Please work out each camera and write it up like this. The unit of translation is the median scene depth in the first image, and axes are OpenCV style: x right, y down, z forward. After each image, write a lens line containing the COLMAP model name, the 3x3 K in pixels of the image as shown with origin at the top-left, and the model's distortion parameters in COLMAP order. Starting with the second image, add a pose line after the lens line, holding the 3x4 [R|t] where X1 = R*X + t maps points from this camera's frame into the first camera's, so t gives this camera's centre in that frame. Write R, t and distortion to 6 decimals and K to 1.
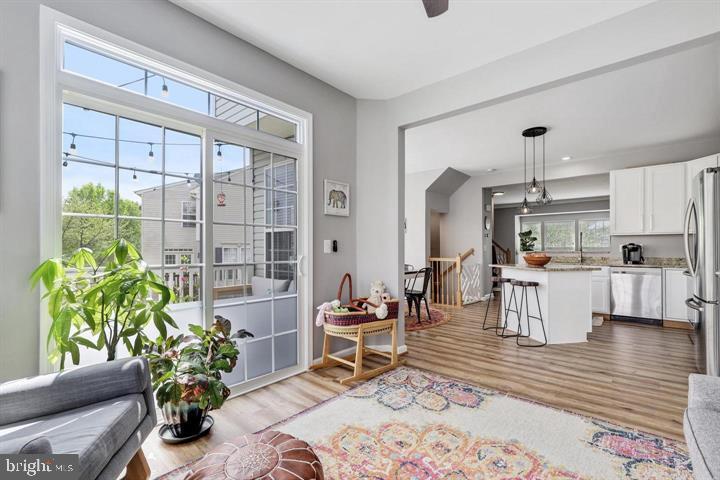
lens RADIAL K [[323.7, 0, 372.4], [0, 323.7, 250.1], [0, 0, 1]] dist [0.000193, -0.000937]
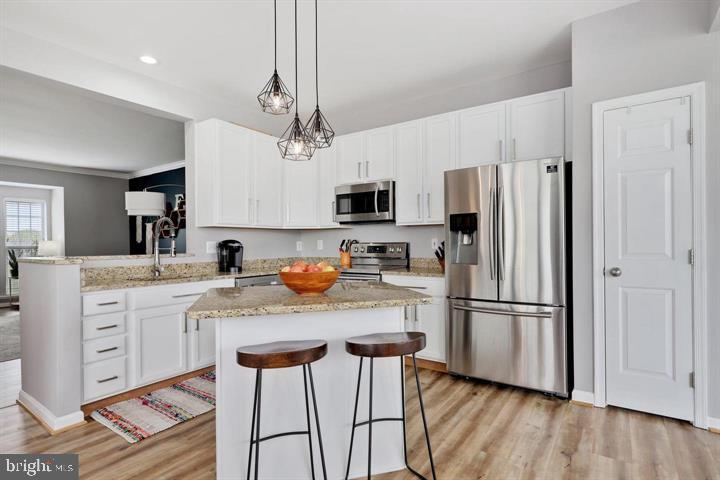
lens RADIAL K [[370.9, 0, 362.1], [0, 370.9, 247.1], [0, 0, 1]] dist [-0.002765, 0.000170]
pose [[-0.084597, -0.008503, 0.996379, 0.025349], [0.013725, 0.999859, 0.009698, -0.008245], [-0.996321, 0.014496, -0.084468, 0.643081]]
